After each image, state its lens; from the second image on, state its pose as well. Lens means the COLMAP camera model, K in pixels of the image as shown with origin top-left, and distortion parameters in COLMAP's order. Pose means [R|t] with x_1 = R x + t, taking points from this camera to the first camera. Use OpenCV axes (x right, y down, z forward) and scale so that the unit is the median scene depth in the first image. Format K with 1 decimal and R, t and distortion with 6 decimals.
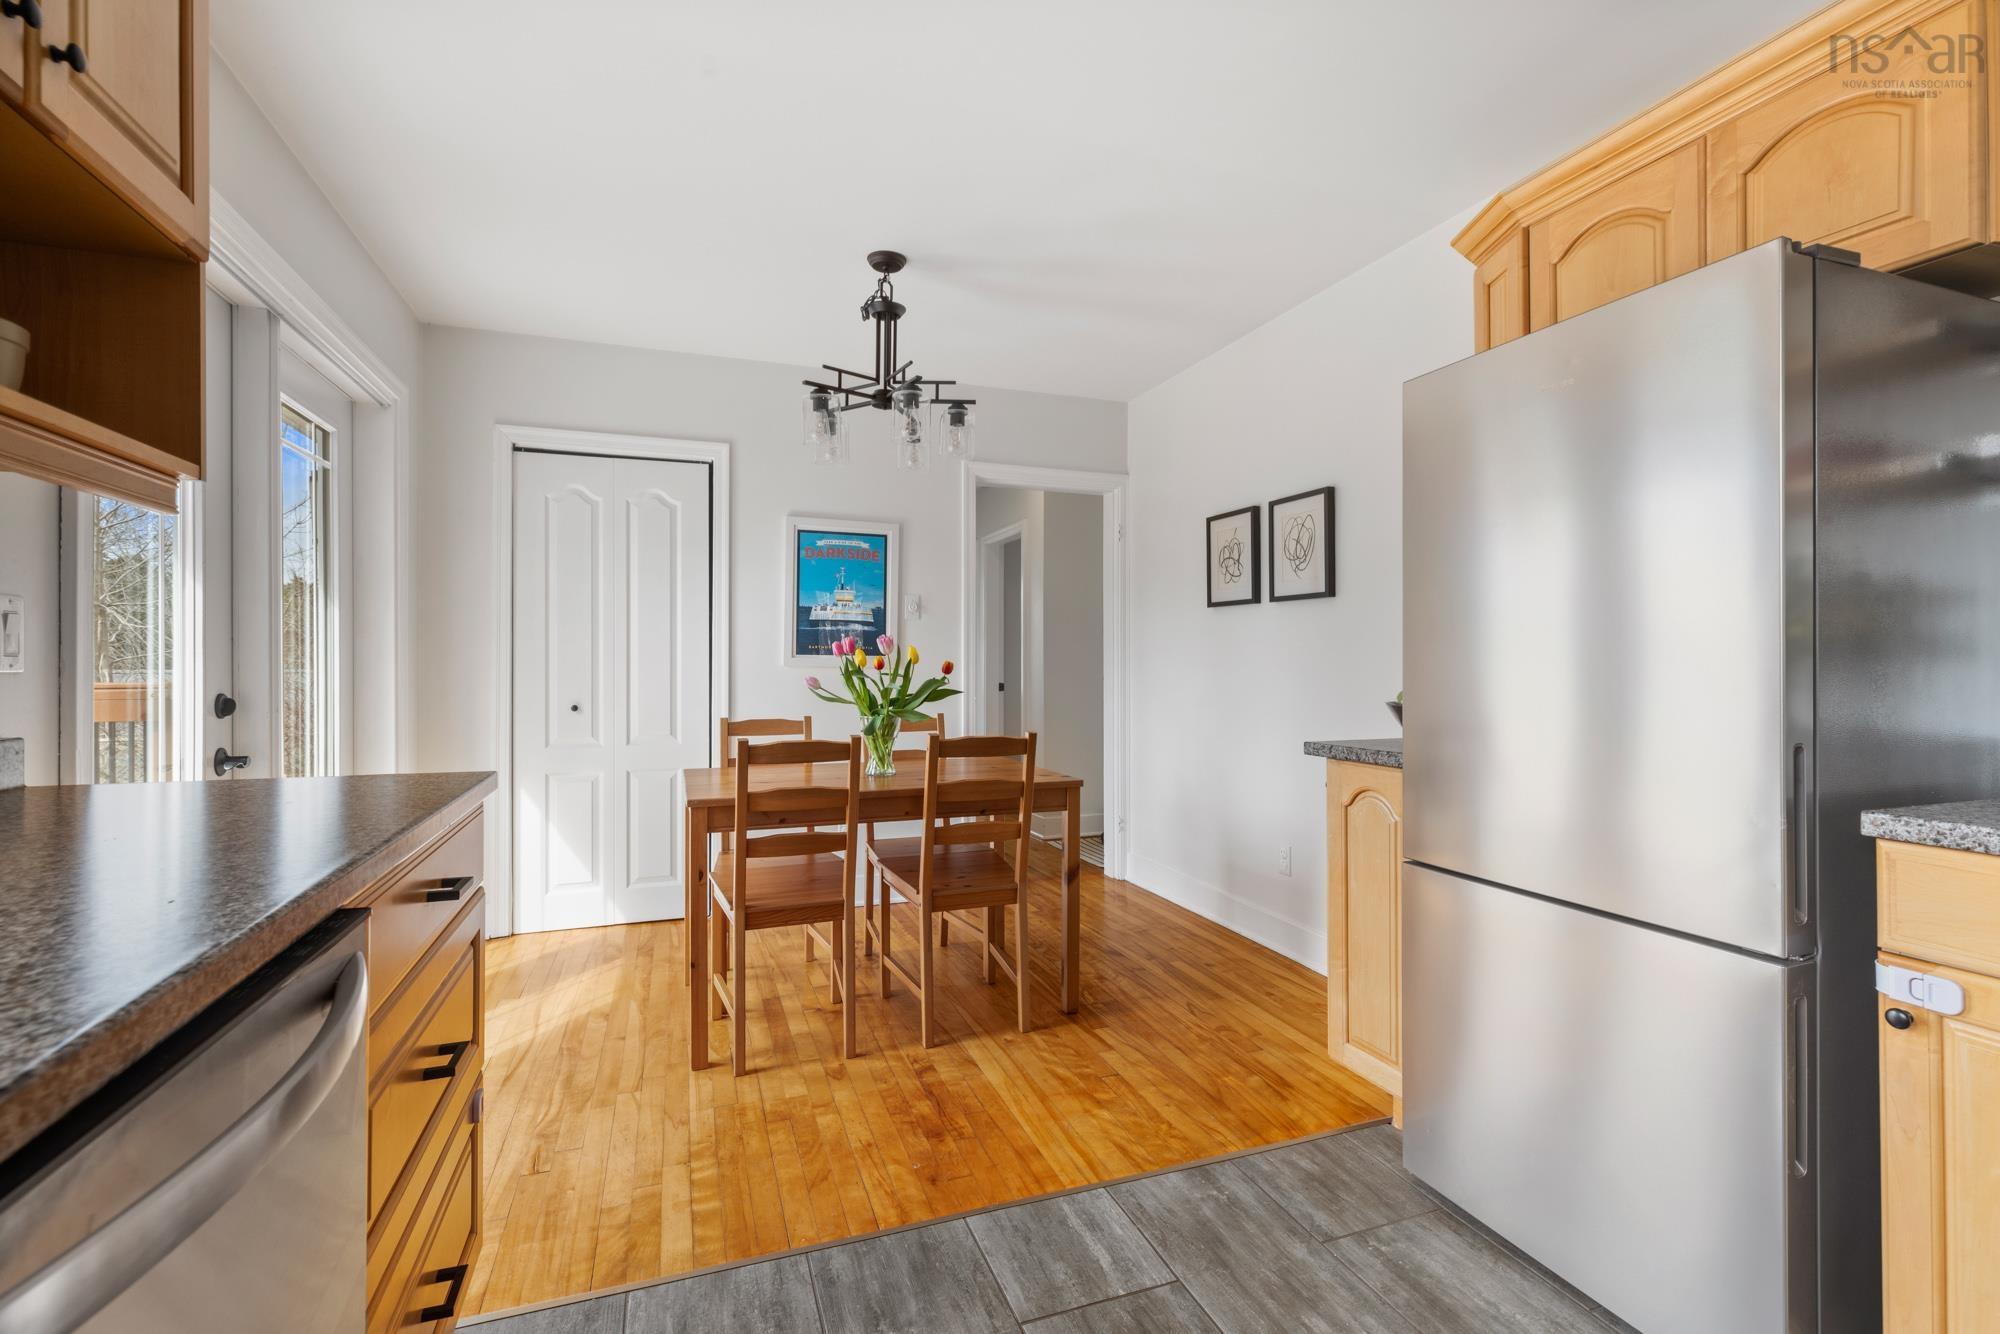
lens RADIAL K [[890.1, 0, 1004.3], [0, 890.1, 663.8], [0, 0, 1]] dist [0.002489, 0.000009]
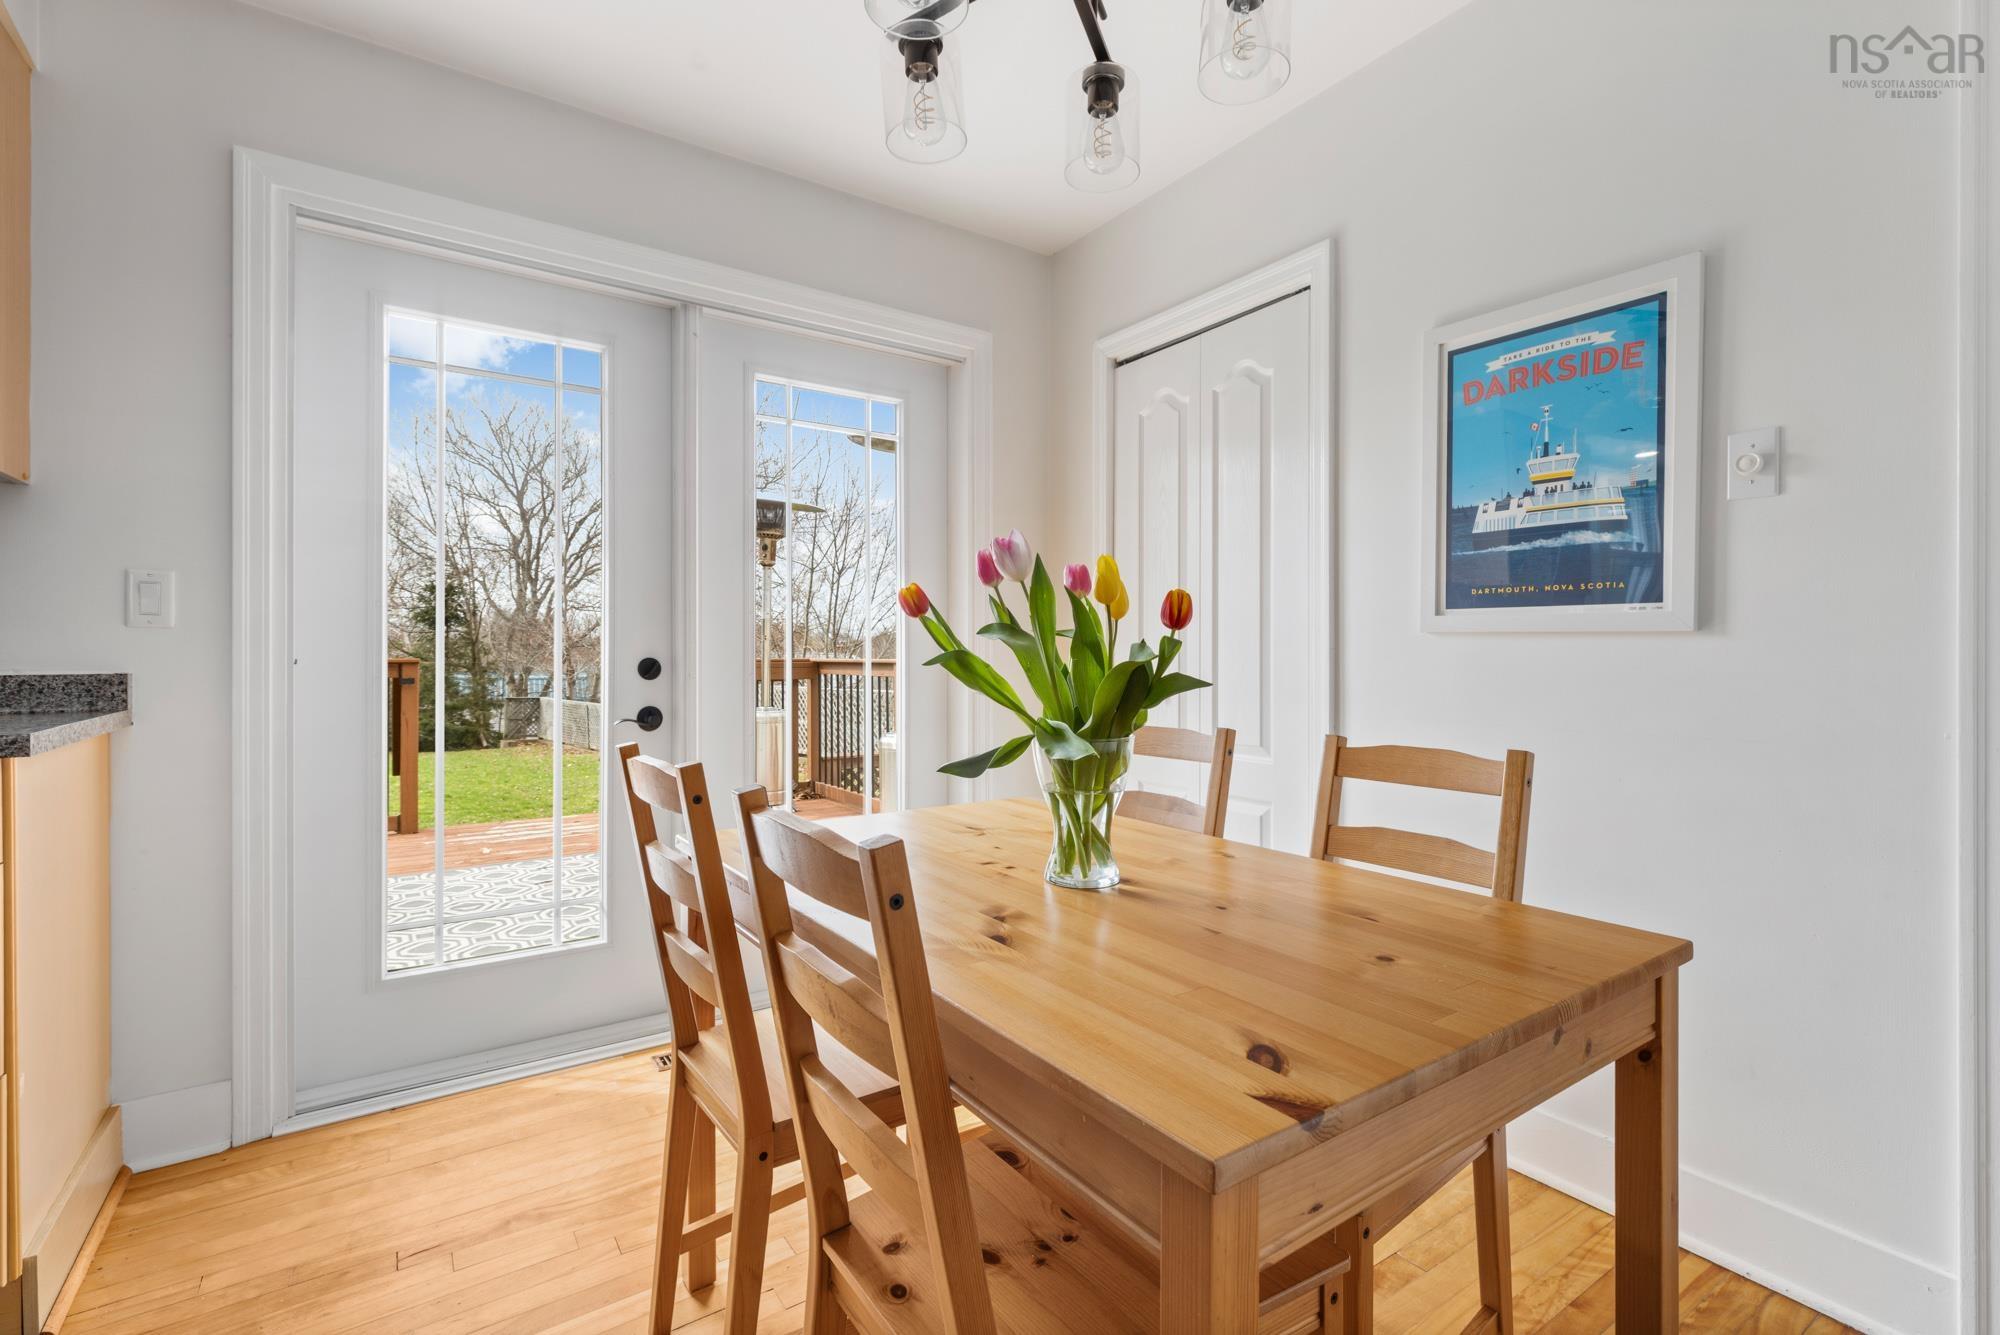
lens RADIAL K [[890.1, 0, 1005.3], [0, 890.1, 656.6], [0, 0, 1]] dist [0.002489, 0.000009]
pose [[0.257801, 0.003063, -0.966193, 0.174675], [-0.004425, 0.999988, 0.001989, 0.015696], [0.966188, 0.003762, 0.257812, 0.637680]]
